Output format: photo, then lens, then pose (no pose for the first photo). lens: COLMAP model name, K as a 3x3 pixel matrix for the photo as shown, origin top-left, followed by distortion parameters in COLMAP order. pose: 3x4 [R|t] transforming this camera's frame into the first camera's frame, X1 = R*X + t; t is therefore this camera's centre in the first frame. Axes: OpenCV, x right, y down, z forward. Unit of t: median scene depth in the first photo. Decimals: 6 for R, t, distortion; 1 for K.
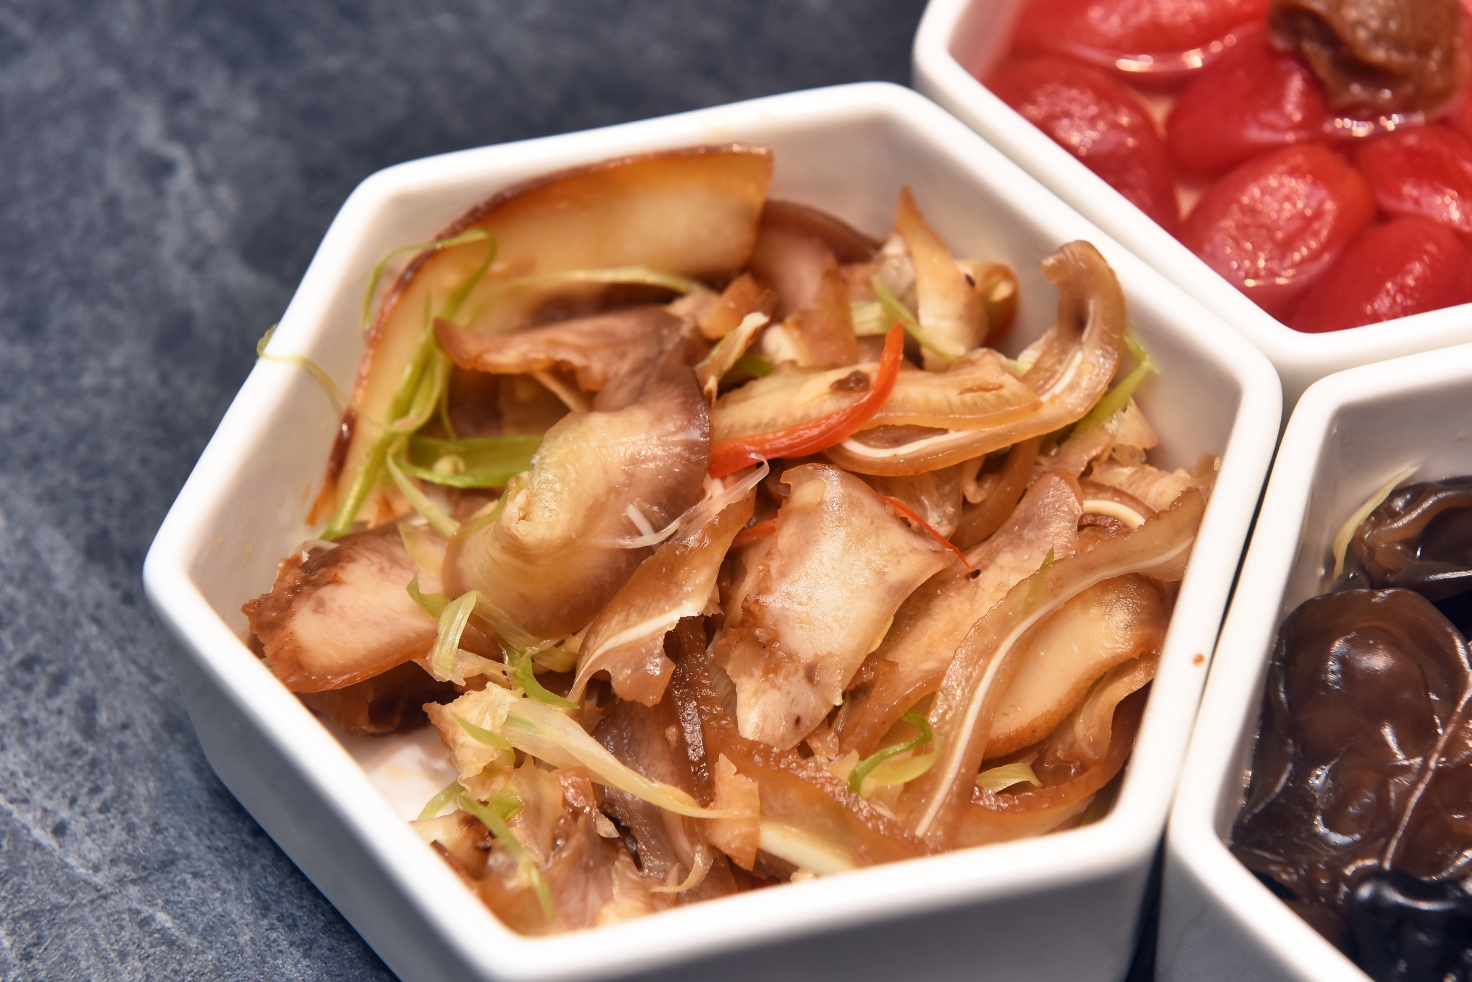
lens RADIAL K [[3530.4, 0, 736.0], [0, 3530.4, 491.0], [0, 0, 1]] dist [-0.018886, 0.951373]
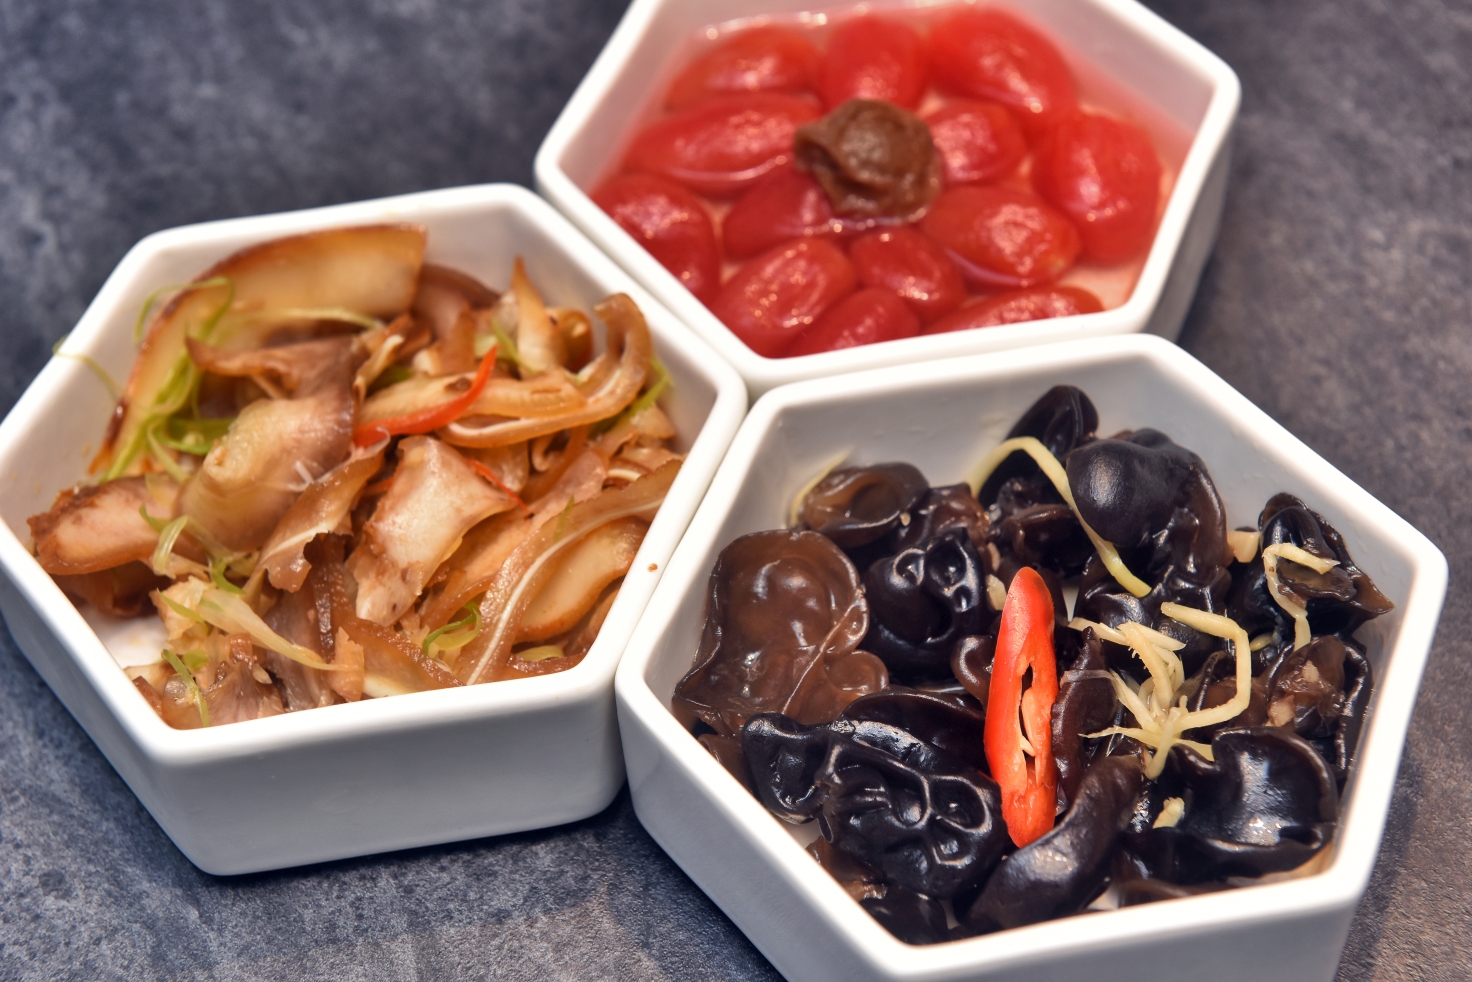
lens RADIAL K [[3530.4, 0, 736.0], [0, 3530.4, 491.0], [0, 0, 1]] dist [-0.018886, 0.951373]
pose [[0.997554, 0.031291, -0.062498, 0.238664], [-0.035048, 0.997586, -0.059952, 0.095763], [0.060472, 0.061996, 0.996243, -0.434566]]
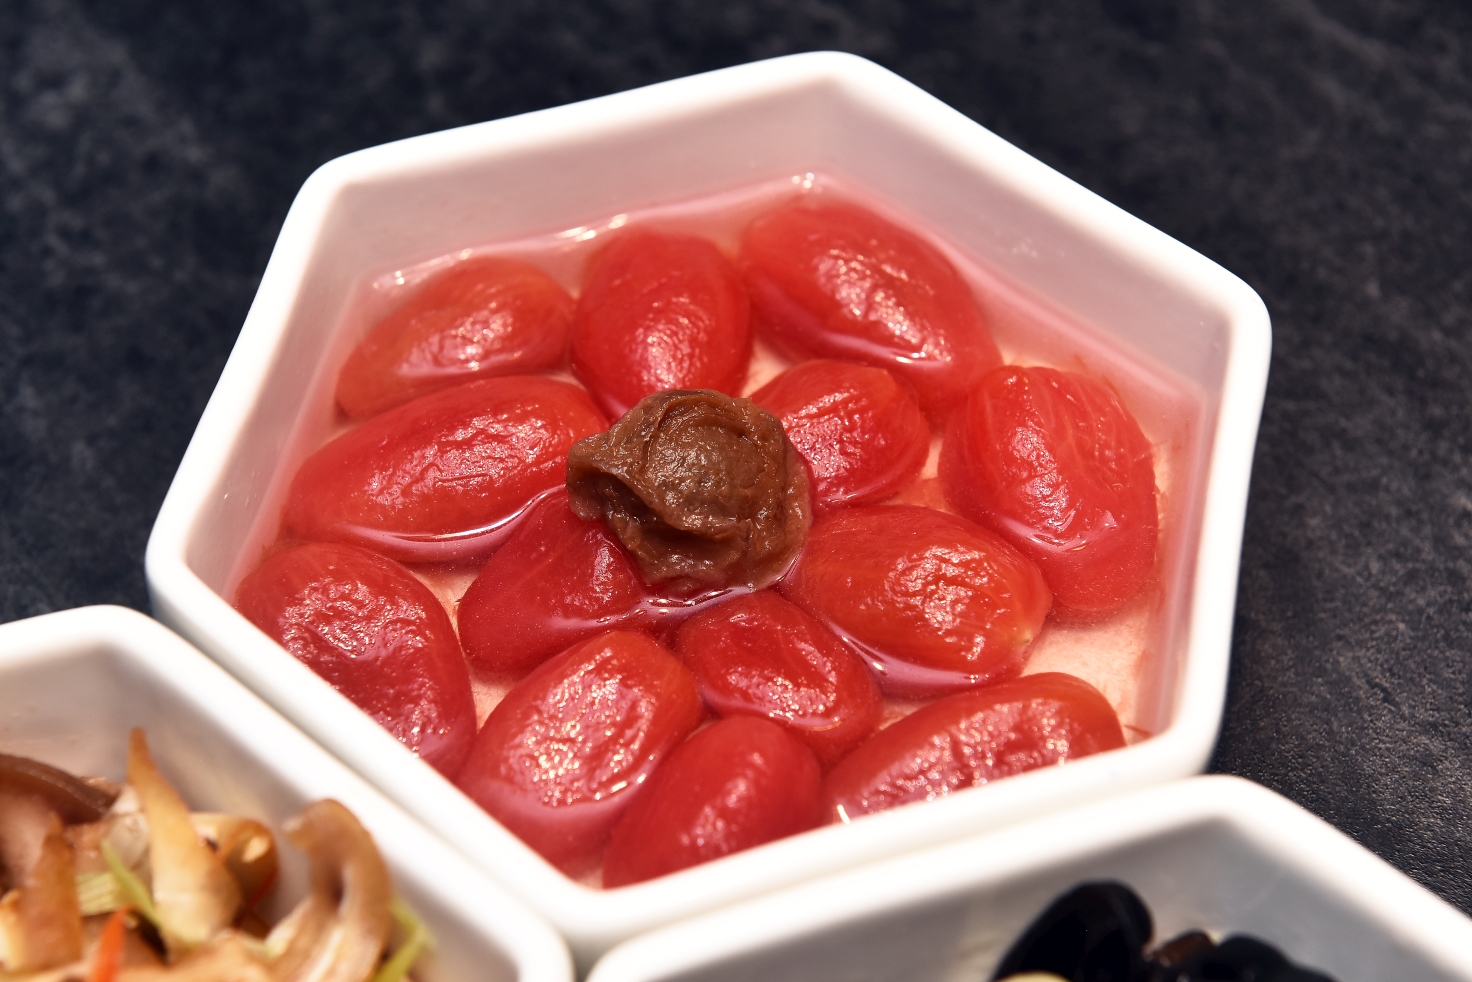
lens RADIAL K [[3530.4, 0, 736.0], [0, 3530.4, 491.0], [0, 0, 1]] dist [-0.018886, 0.951373]
pose [[0.994196, -0.071424, 0.080453, 0.132299], [0.073631, 0.996977, -0.024805, -0.116489], [-0.078439, 0.030585, 0.996450, 0.152656]]
